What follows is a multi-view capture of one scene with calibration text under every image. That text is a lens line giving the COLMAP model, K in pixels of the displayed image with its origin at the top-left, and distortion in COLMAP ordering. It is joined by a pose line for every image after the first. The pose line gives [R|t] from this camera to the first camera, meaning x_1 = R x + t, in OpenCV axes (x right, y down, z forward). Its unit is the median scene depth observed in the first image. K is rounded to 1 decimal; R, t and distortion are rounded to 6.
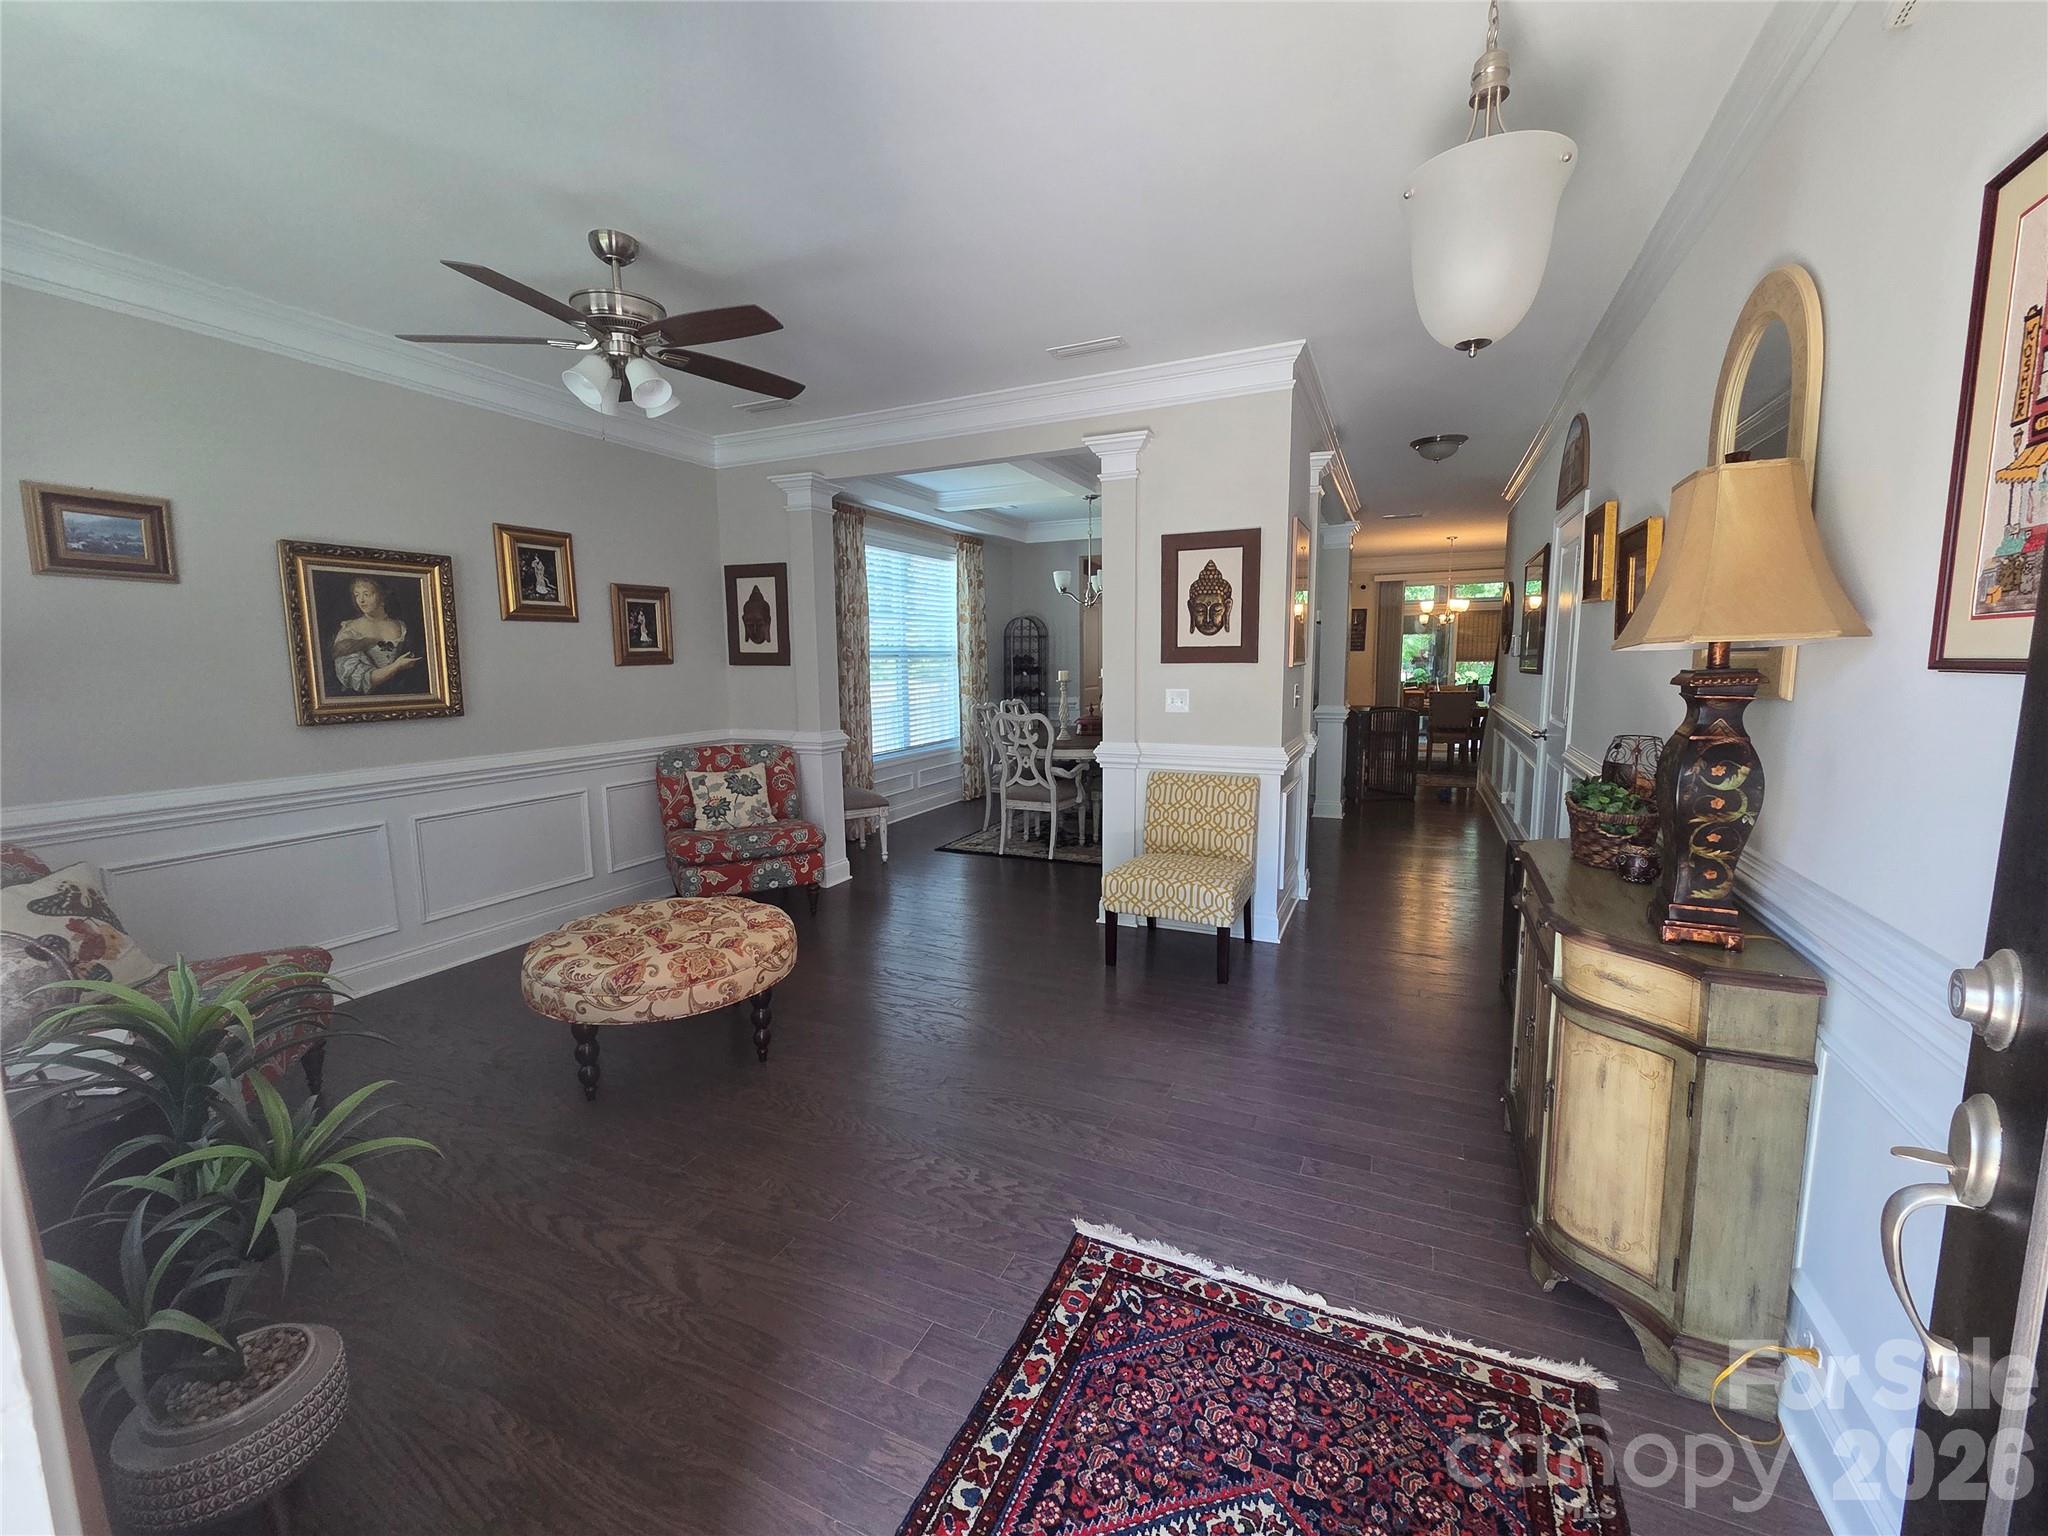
lens RADIAL K [[829.5, 0, 1024.0], [0, 829.5, 768.0], [0, 0, 1]] dist [-0.000126, 0.000021]
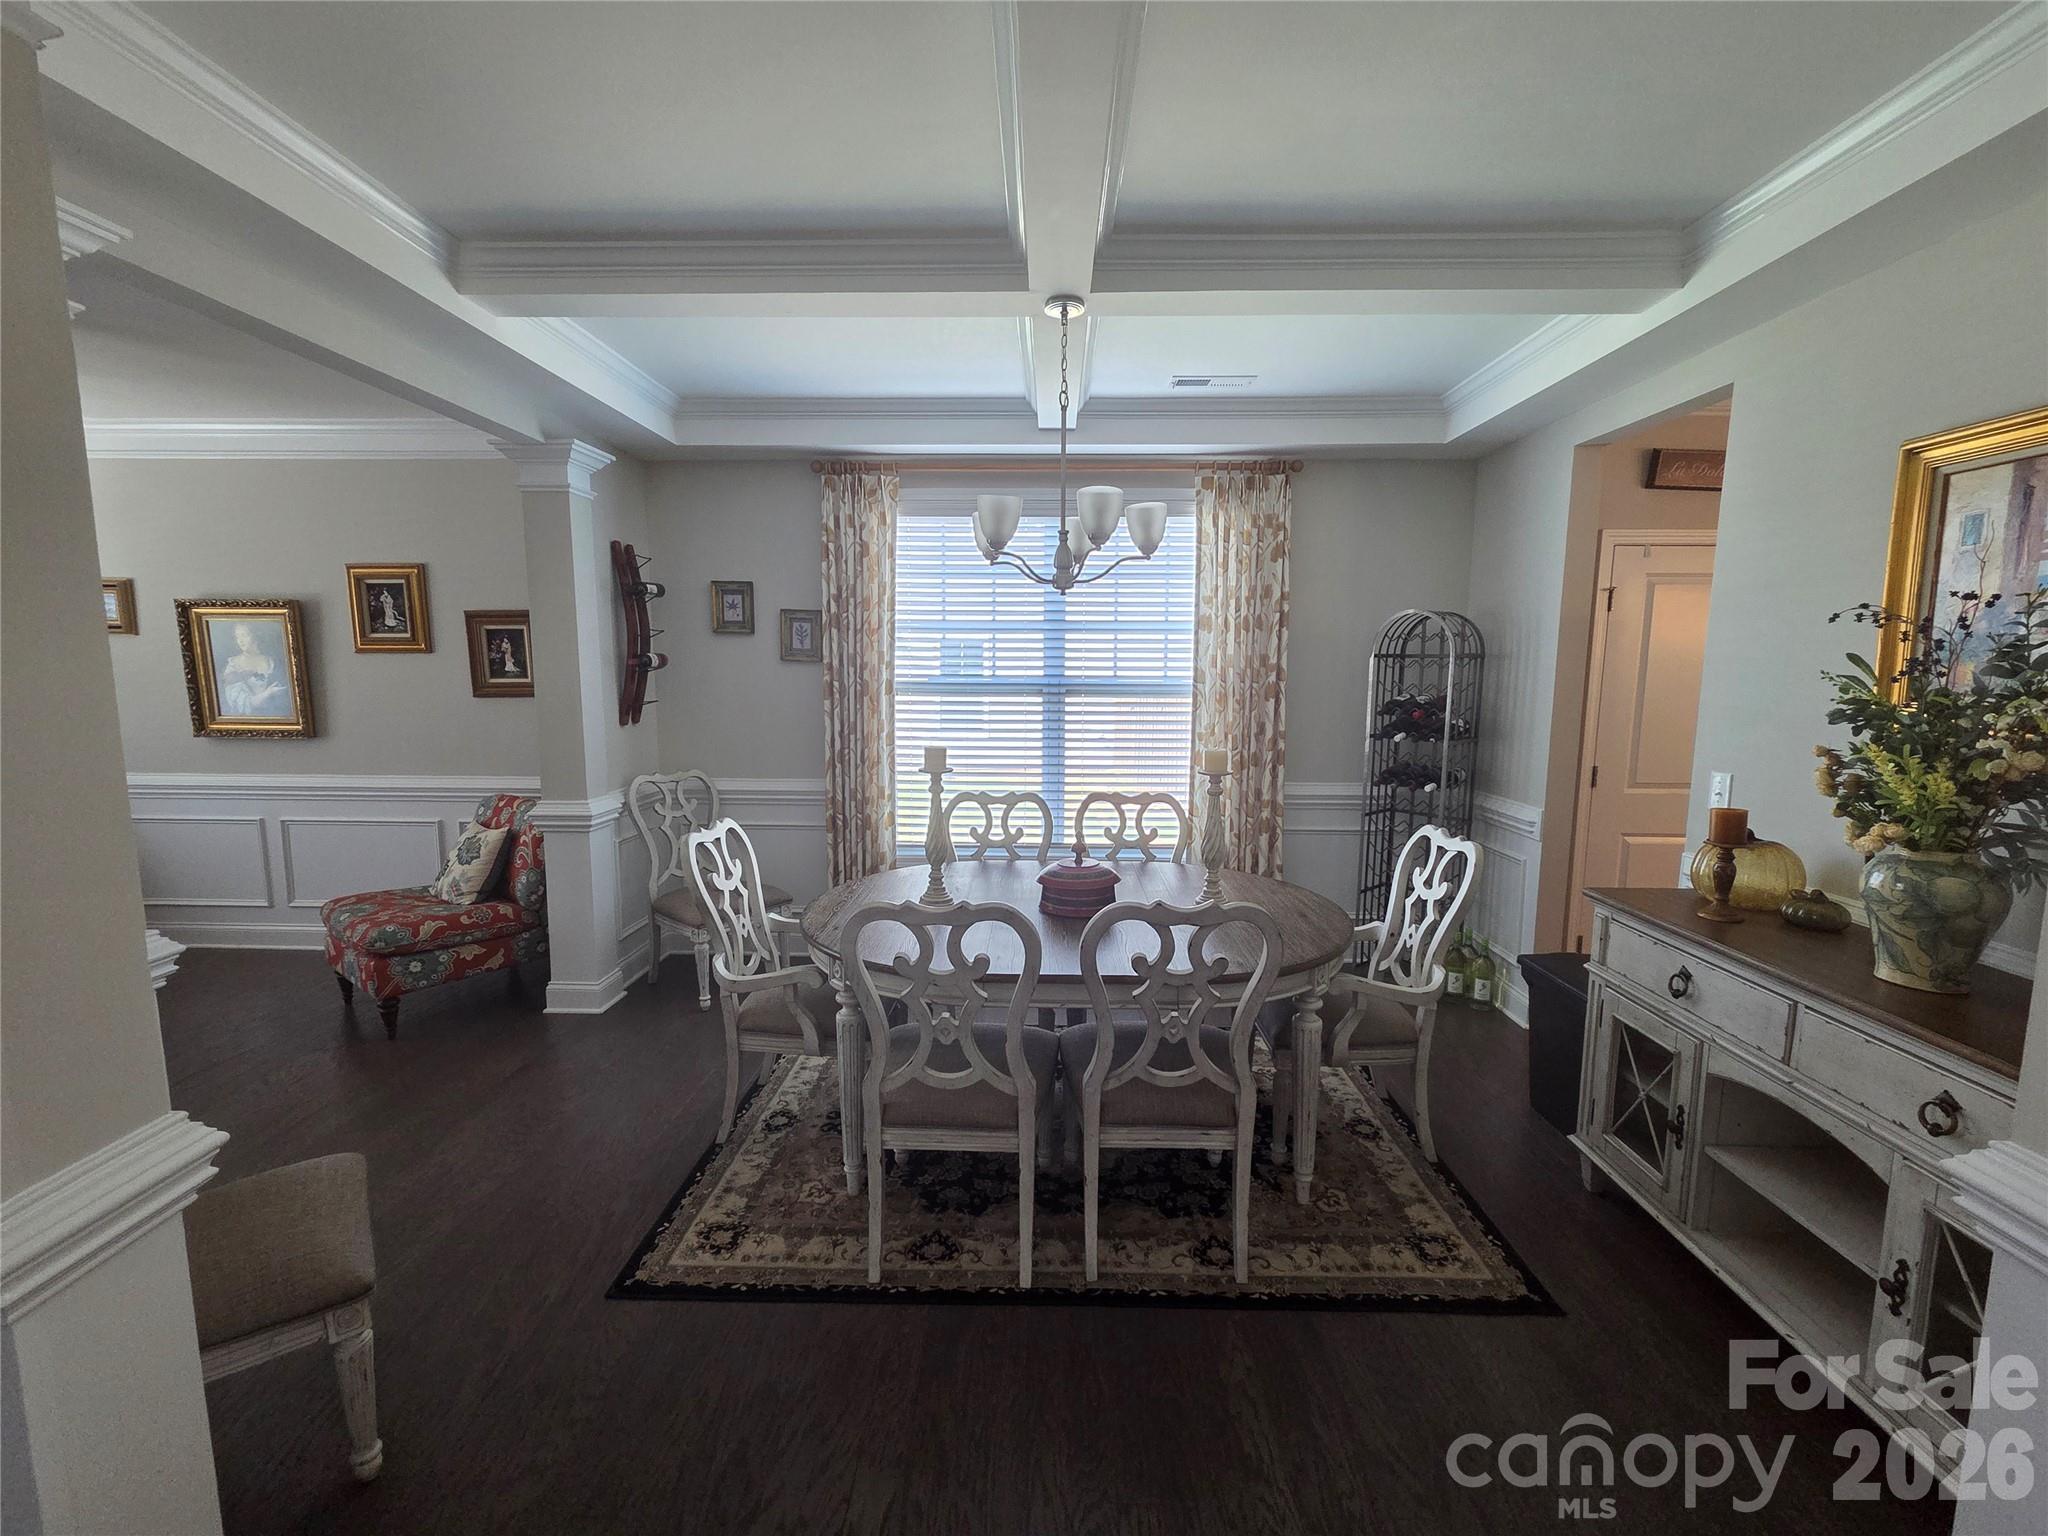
lens RADIAL K [[829.5, 0, 1024.0], [0, 829.5, 768.0], [0, 0, 1]] dist [-0.000126, 0.000021]
pose [[0.392476, 0.128977, -0.910674, 0.613180], [-0.131204, 0.987844, 0.083361, -0.199825], [0.910356, 0.086767, 0.404627, 1.166584]]
